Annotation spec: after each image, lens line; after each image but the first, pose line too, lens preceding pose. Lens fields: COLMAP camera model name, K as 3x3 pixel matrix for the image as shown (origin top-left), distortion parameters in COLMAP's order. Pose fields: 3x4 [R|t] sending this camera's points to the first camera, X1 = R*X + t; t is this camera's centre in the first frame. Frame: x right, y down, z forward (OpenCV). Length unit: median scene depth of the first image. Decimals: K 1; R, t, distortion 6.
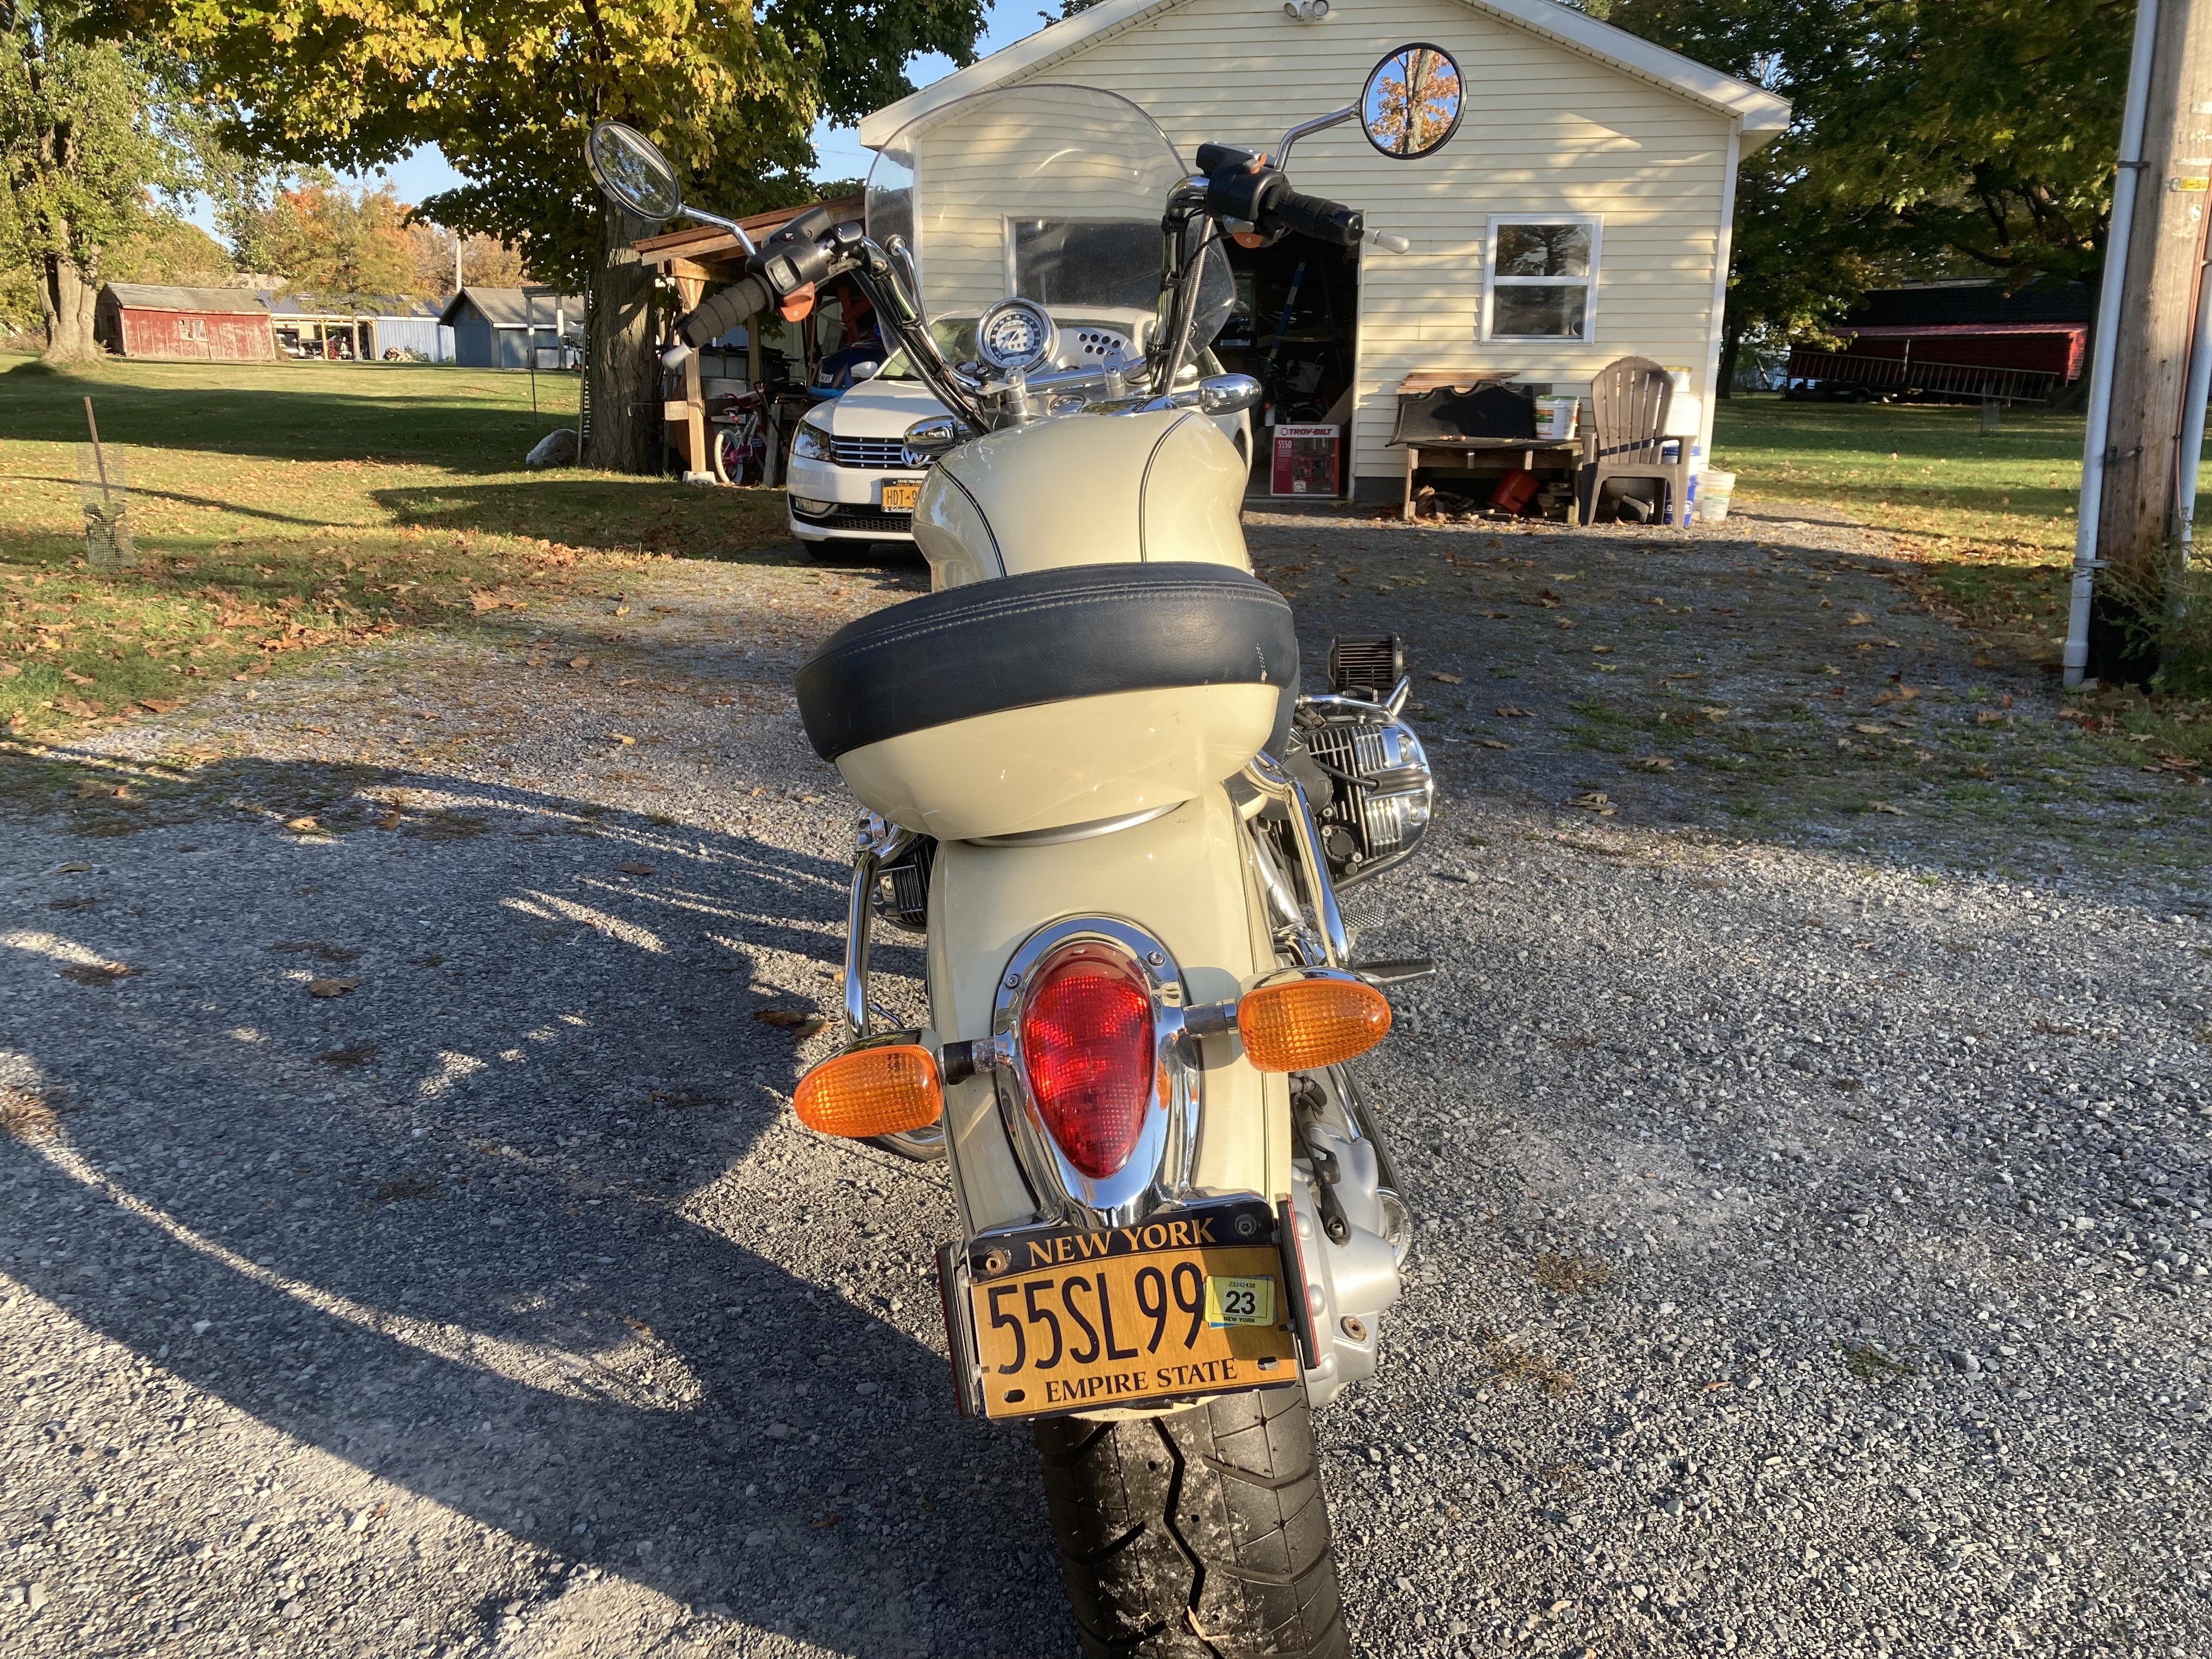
lens RADIAL K [[1914.9, 0, 1106.1], [0, 1914.9, 767.6], [0, 0, 1]] dist [0.125749, 0.012729]
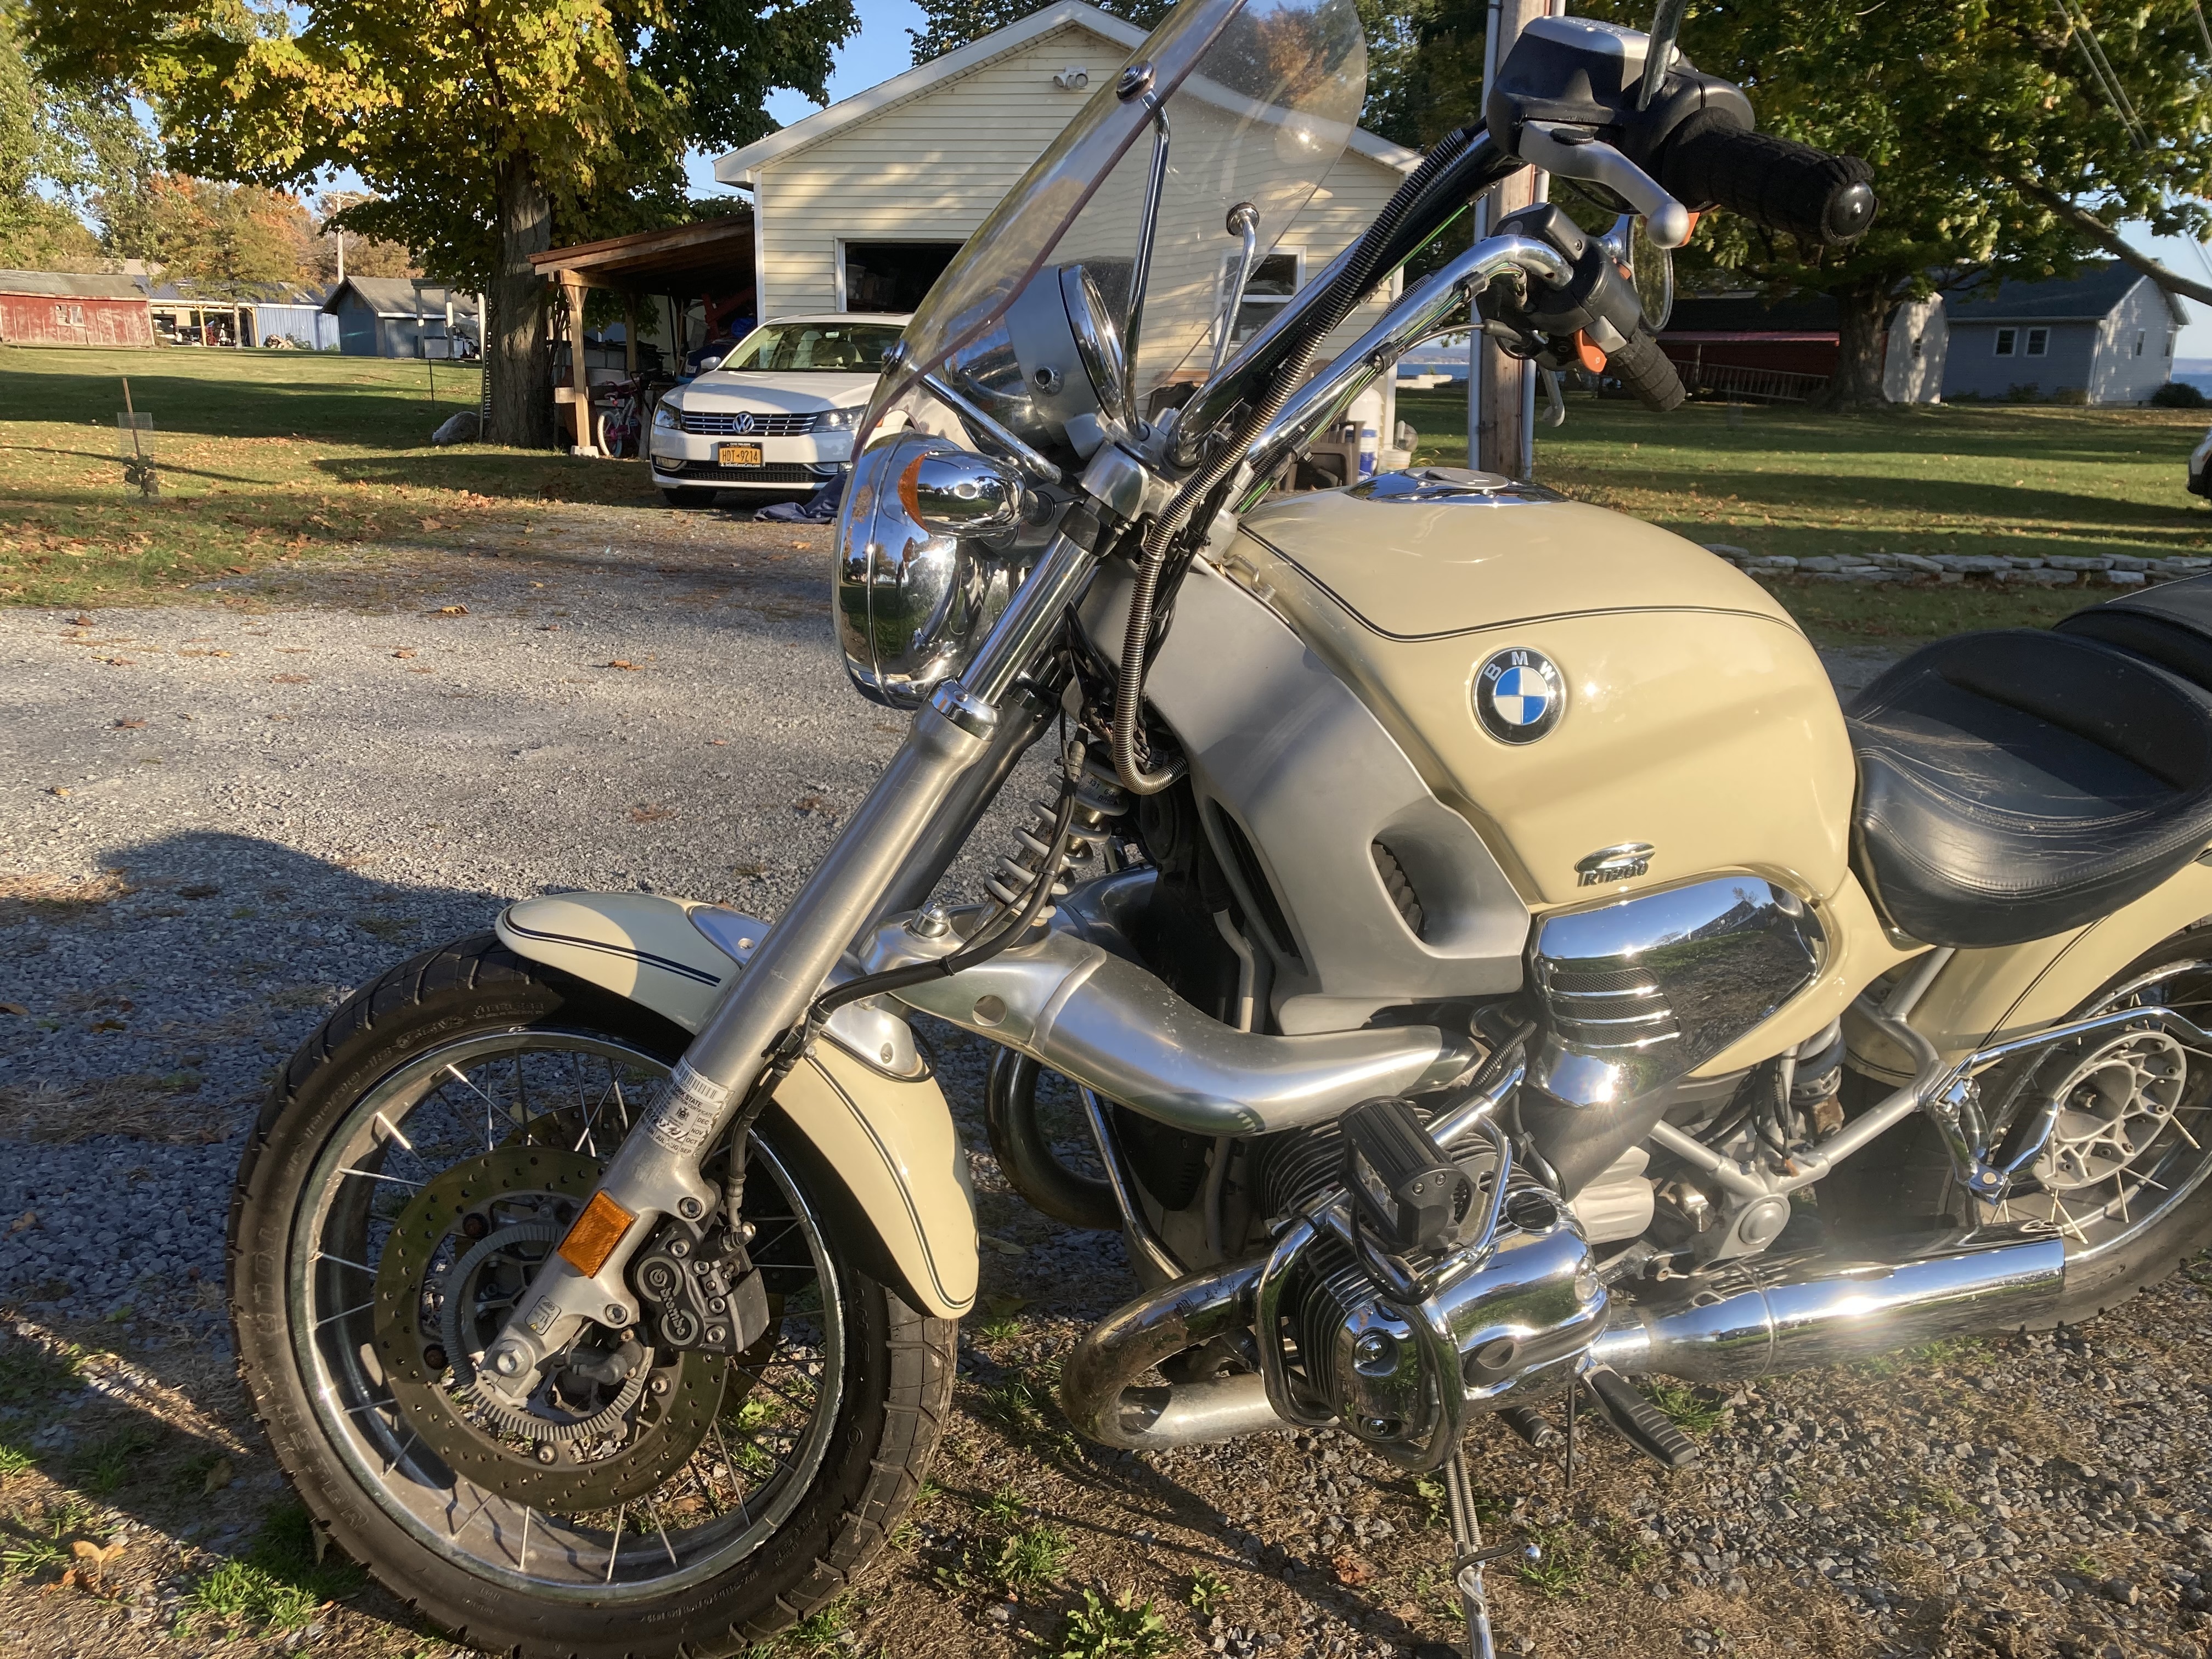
lens RADIAL K [[1914.9, 0, 1106.1], [0, 1914.9, 767.6], [0, 0, 1]] dist [0.125749, 0.012729]
pose [[0.998567, -0.005207, 0.053268, 0.041599], [0.005053, 0.999983, 0.003027, 0.038828], [-0.053283, -0.002754, 0.998576, -0.193300]]
